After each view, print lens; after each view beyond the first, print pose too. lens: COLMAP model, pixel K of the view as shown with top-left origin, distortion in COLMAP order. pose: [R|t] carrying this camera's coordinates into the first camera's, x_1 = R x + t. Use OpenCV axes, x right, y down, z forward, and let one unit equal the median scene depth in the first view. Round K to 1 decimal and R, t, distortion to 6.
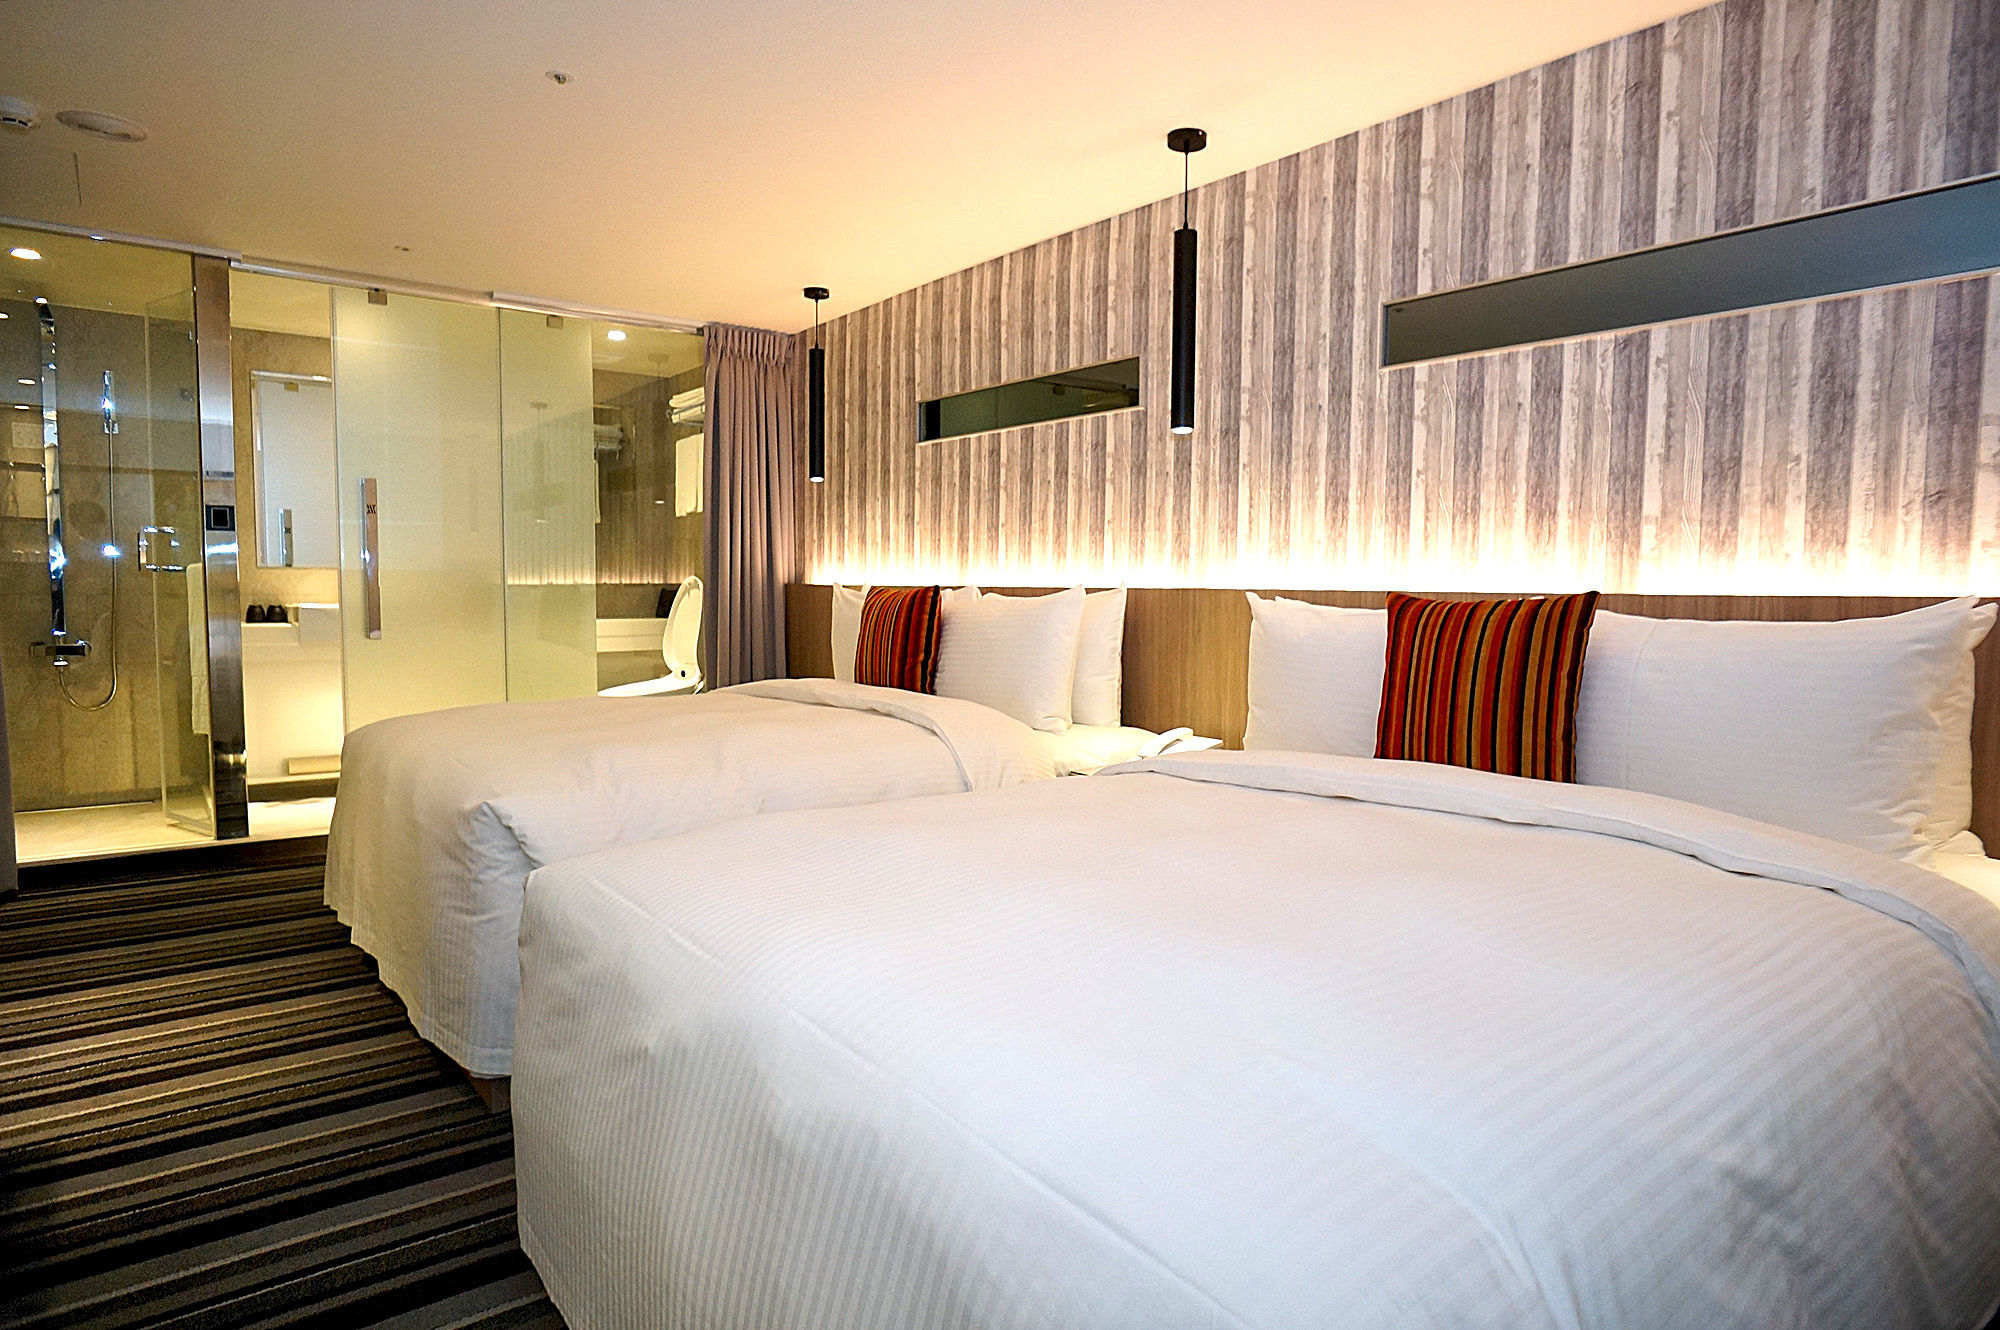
lens RADIAL K [[1130.0, 0, 999.5], [0, 1130.0, 658.6], [0, 0, 1]] dist [-0.014187, 0.007303]
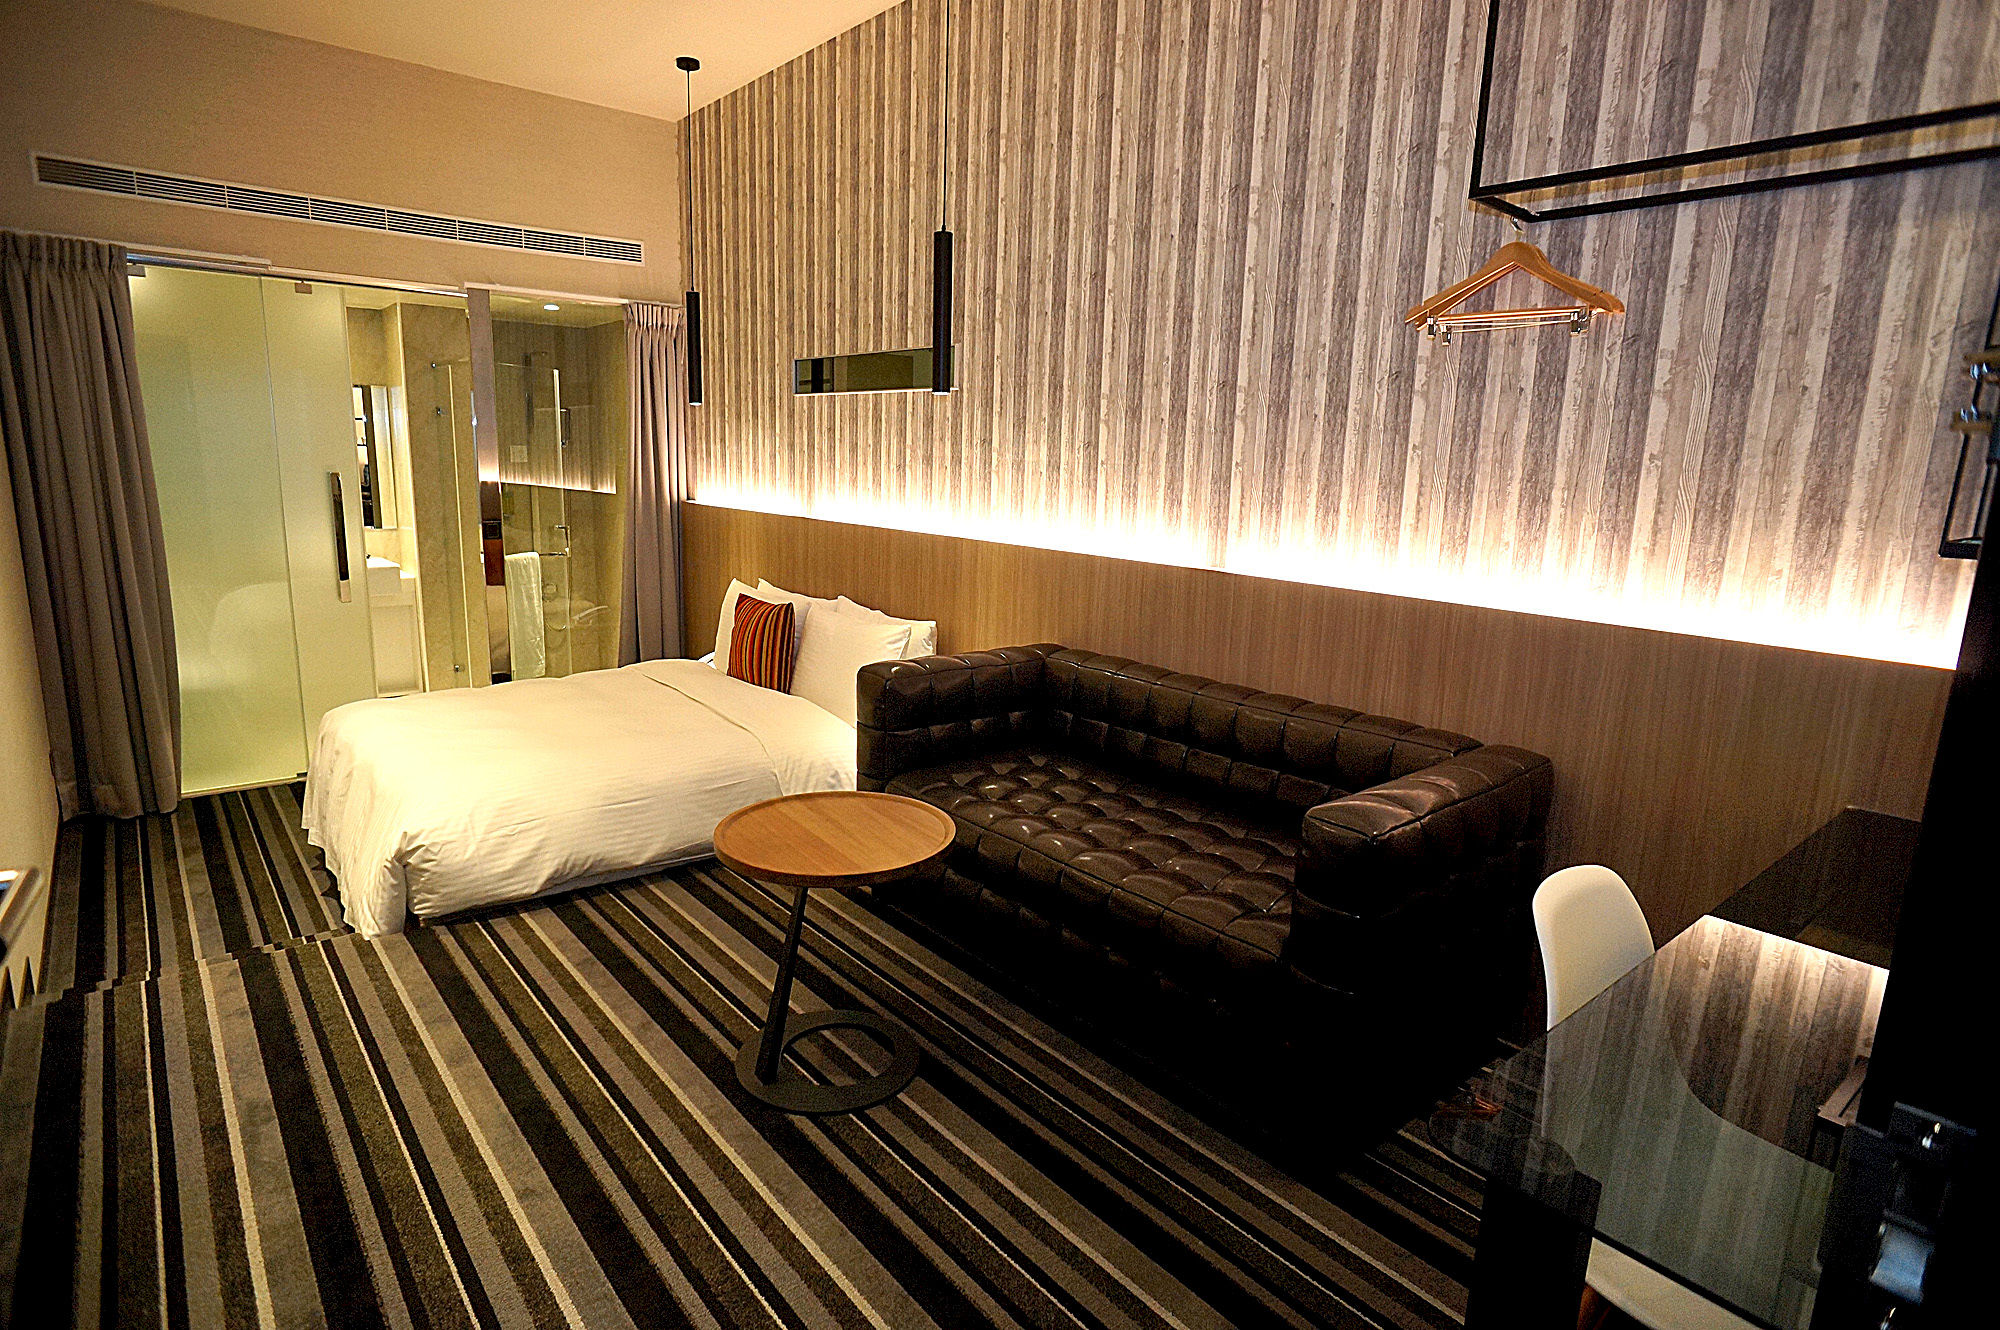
lens RADIAL K [[1130.0, 0, 978.2], [0, 1130.0, 632.3], [0, 0, 1]] dist [-0.014187, 0.007303]
pose [[0.999822, 0.015235, -0.011158, 0.001287], [-0.013501, 0.989820, 0.141683, -0.125518], [0.013203, -0.141507, 0.989849, -0.008154]]
